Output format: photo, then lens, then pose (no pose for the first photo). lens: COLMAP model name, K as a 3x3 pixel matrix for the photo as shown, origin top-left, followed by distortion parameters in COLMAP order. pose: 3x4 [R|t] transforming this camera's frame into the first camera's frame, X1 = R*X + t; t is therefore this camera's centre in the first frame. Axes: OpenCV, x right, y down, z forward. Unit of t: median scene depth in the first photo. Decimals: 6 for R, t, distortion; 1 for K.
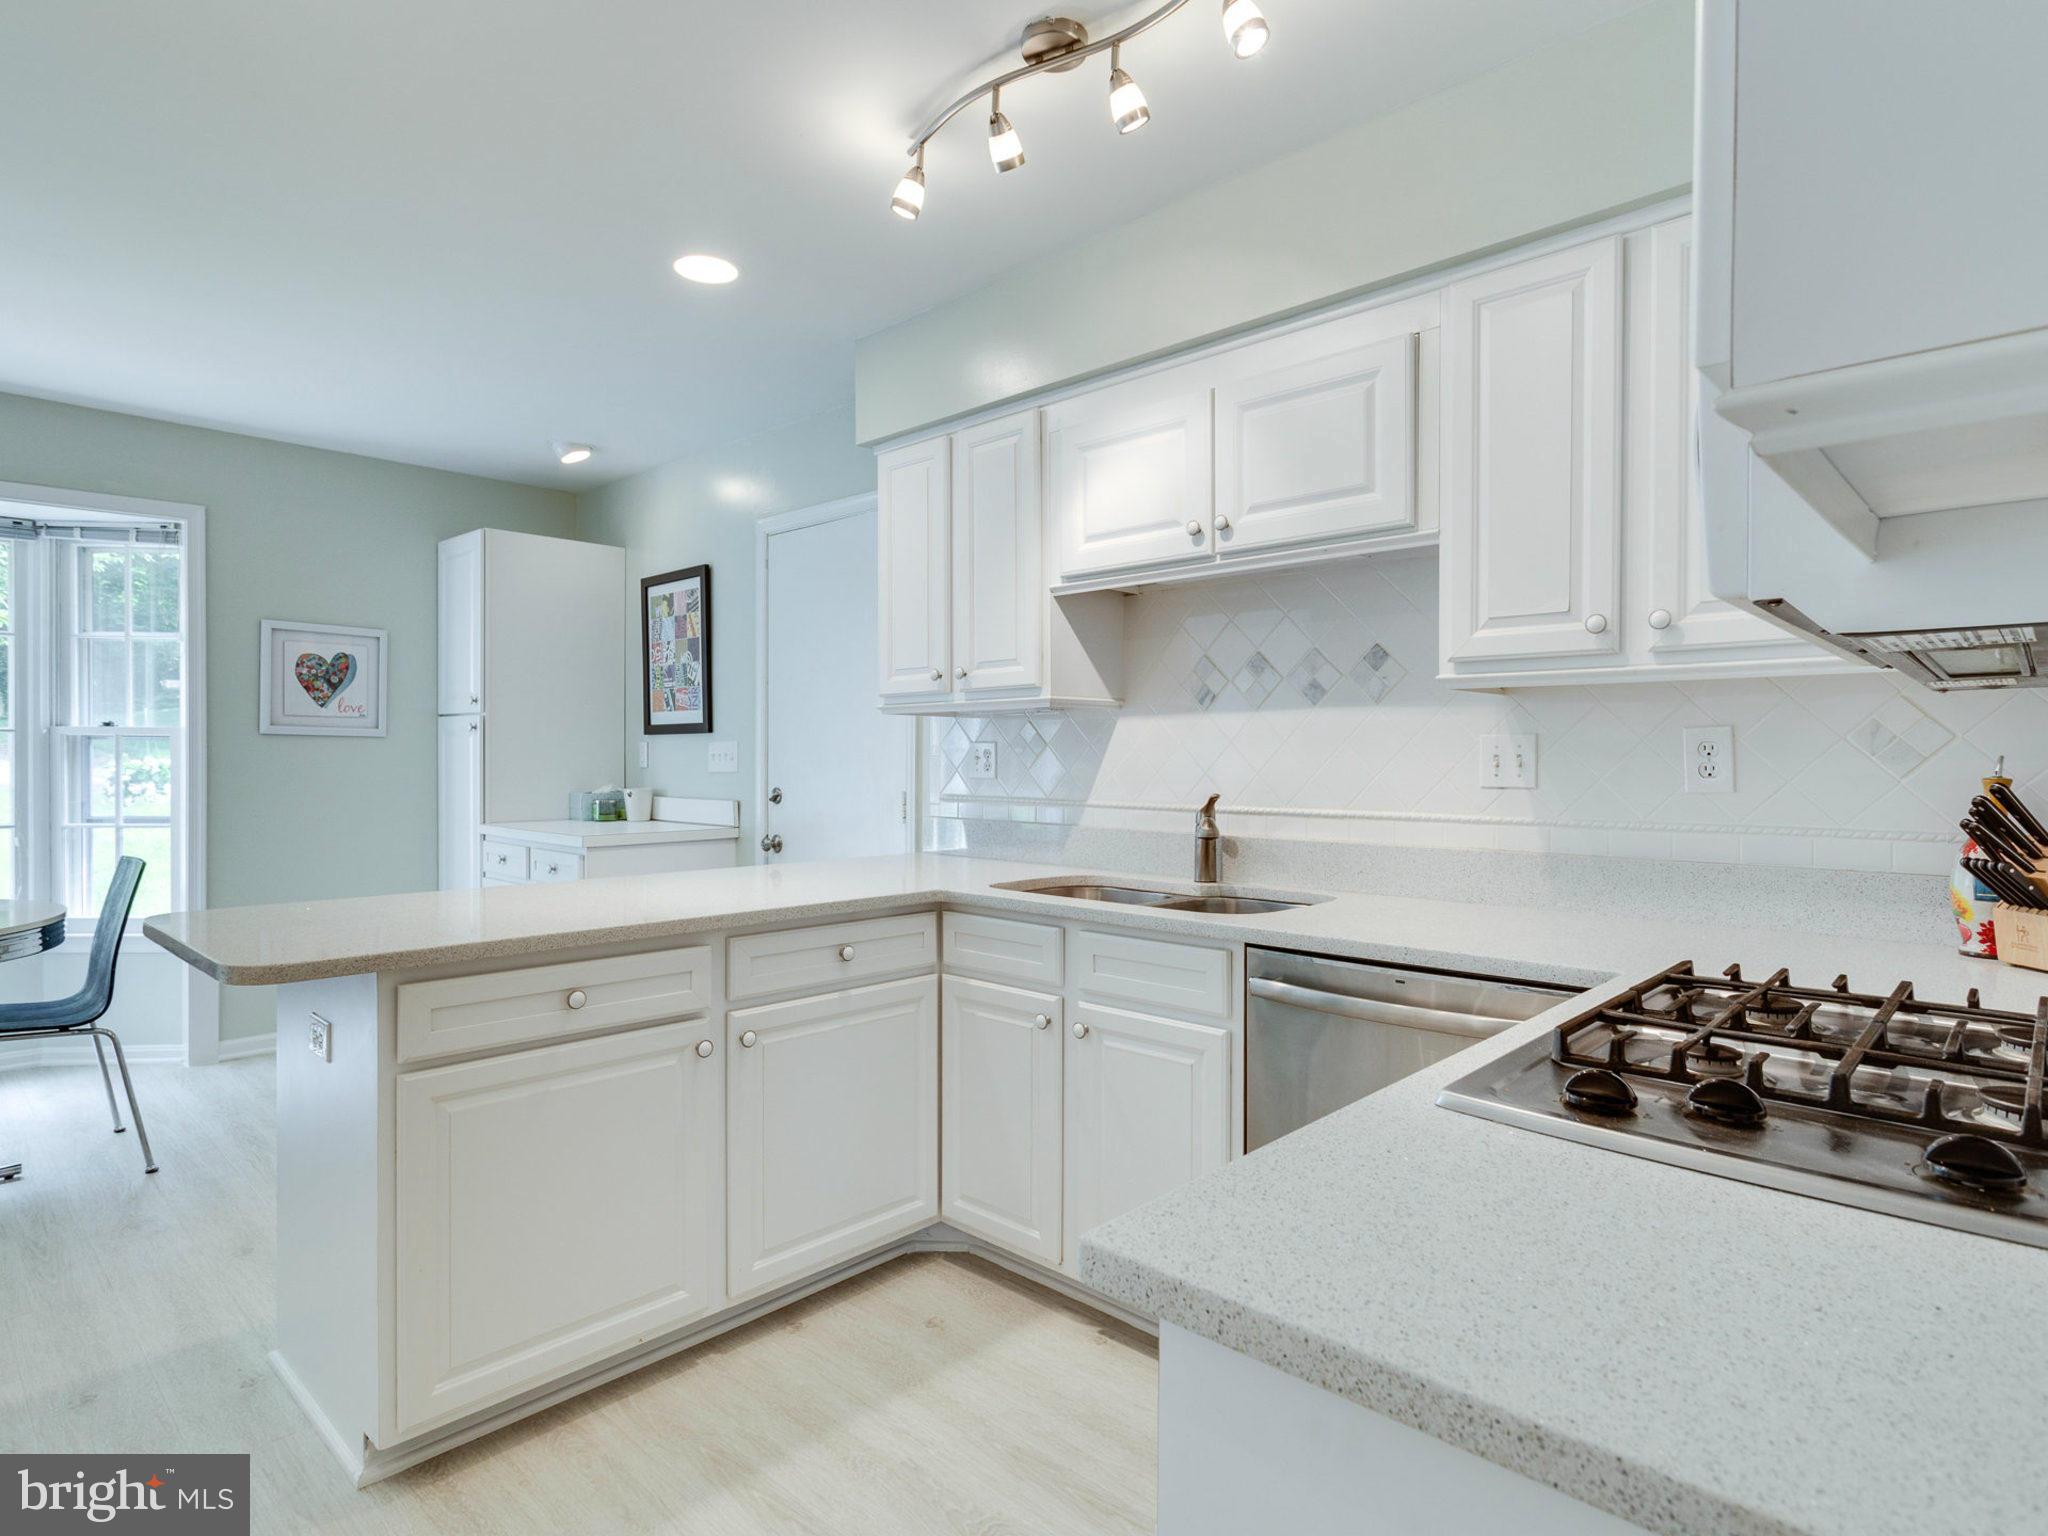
lens RADIAL K [[1088.9, 0, 1013.9], [0, 1088.9, 750.8], [0, 0, 1]] dist [-0.000903, 0.005237]
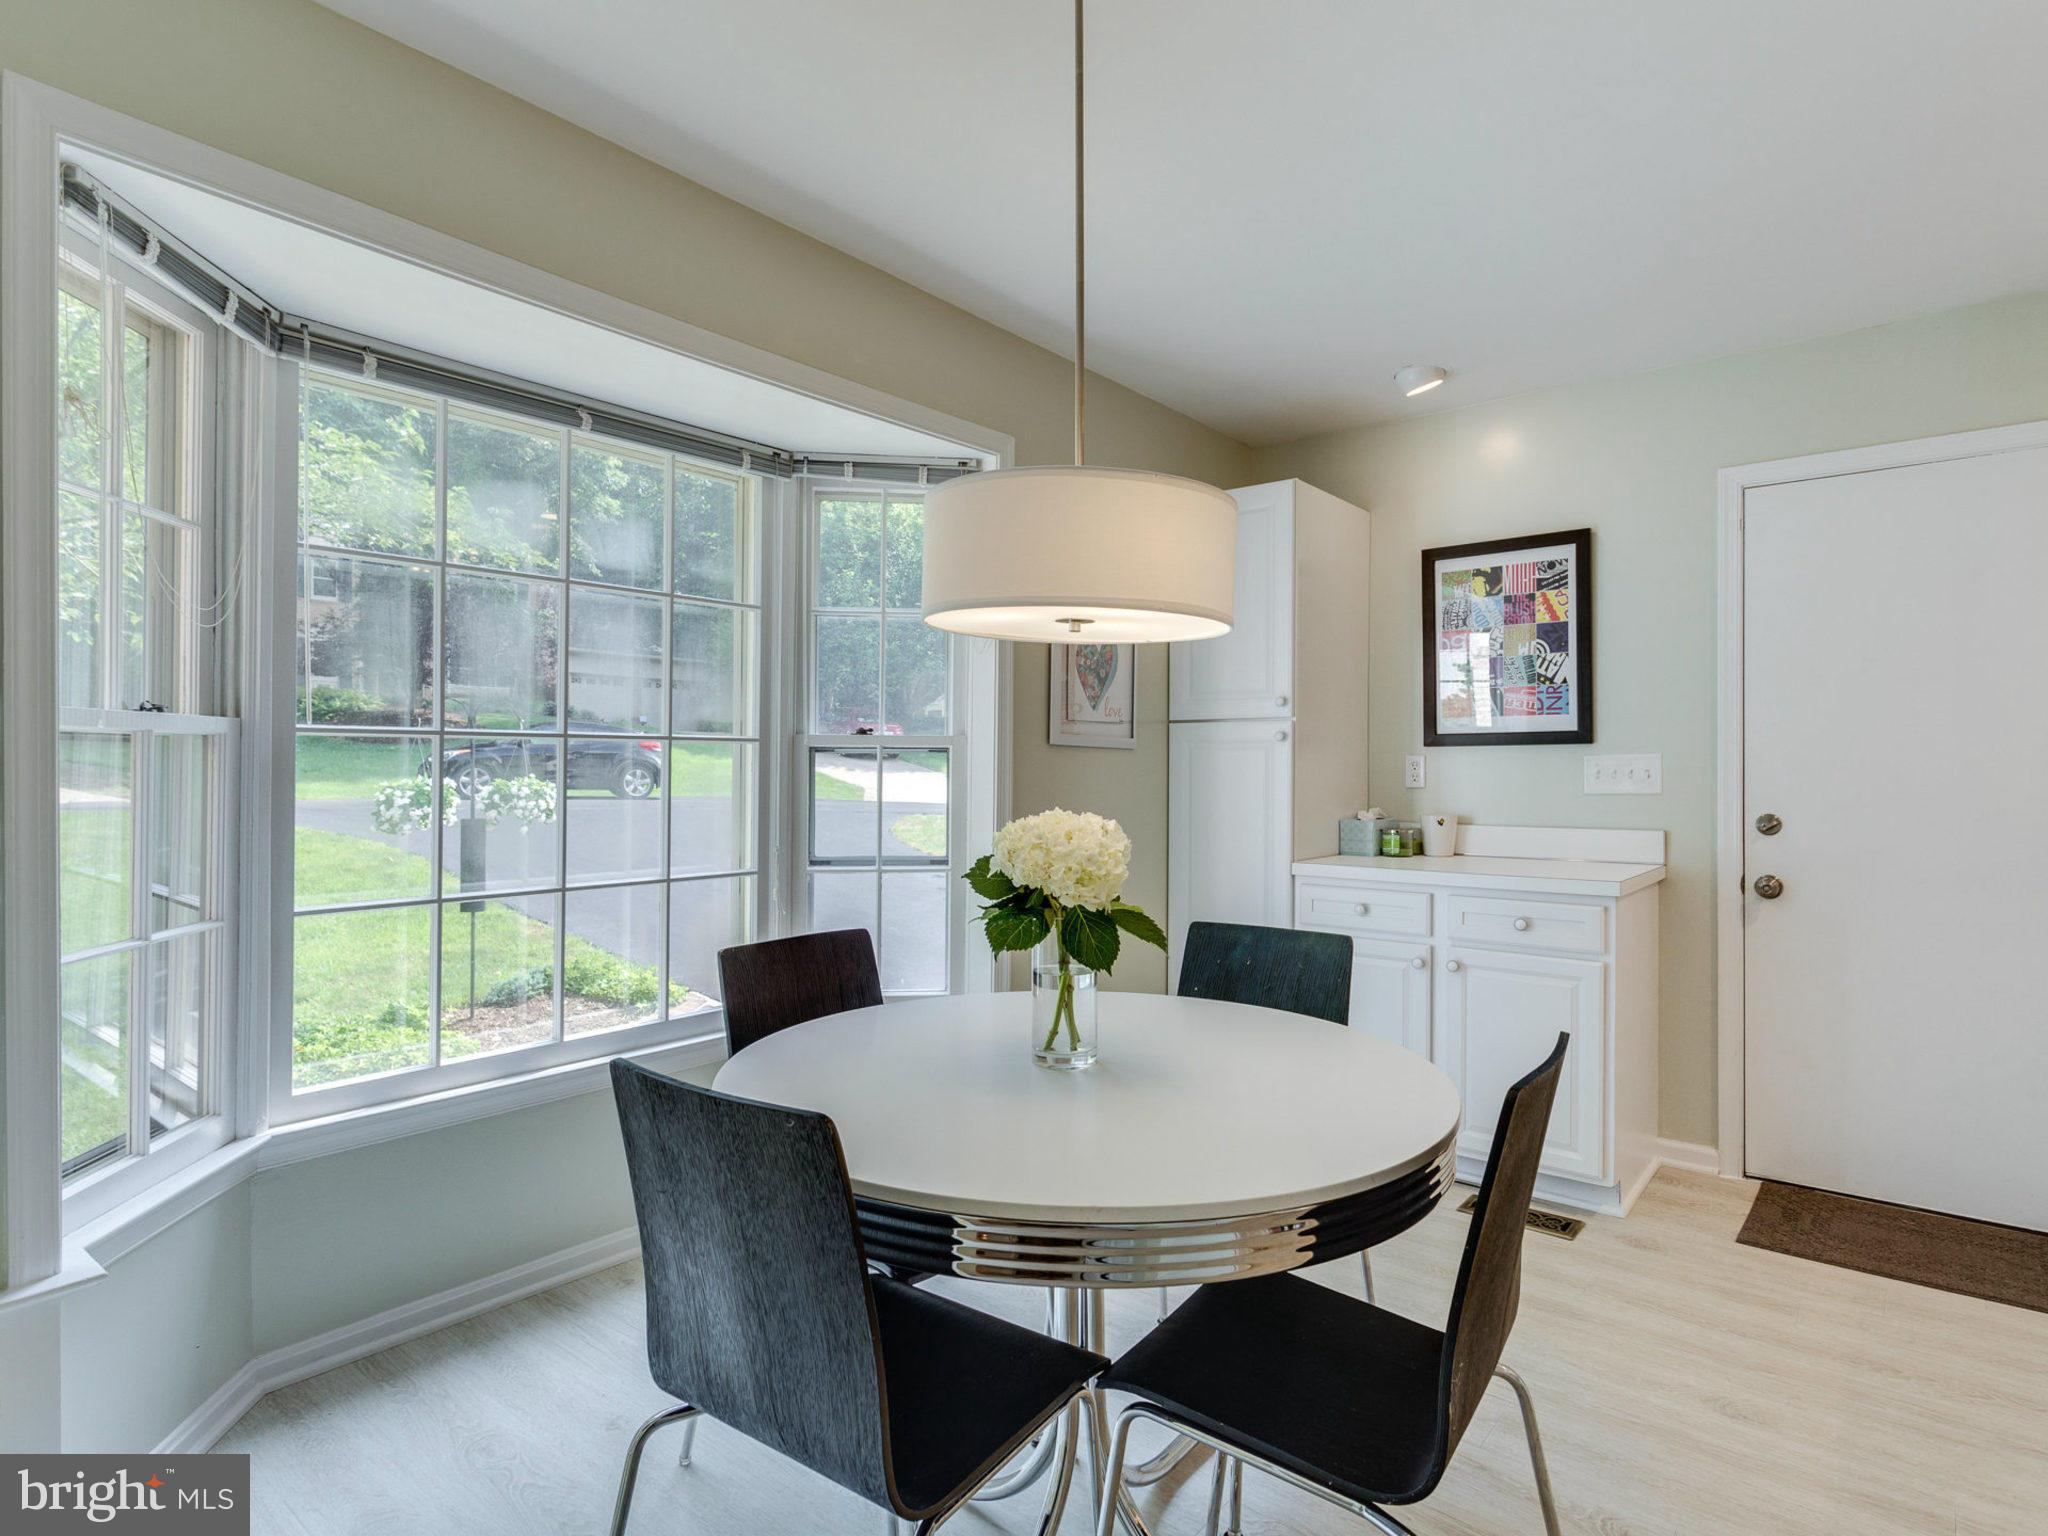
lens RADIAL K [[1088.9, 0, 1022.8], [0, 1088.9, 766.1], [0, 0, 1]] dist [-0.000903, 0.005237]
pose [[0.997612, -0.002071, 0.069034, -0.732756], [0.002154, 0.999997, -0.001119, -0.000151], [-0.069032, 0.001265, 0.997614, 0.244410]]
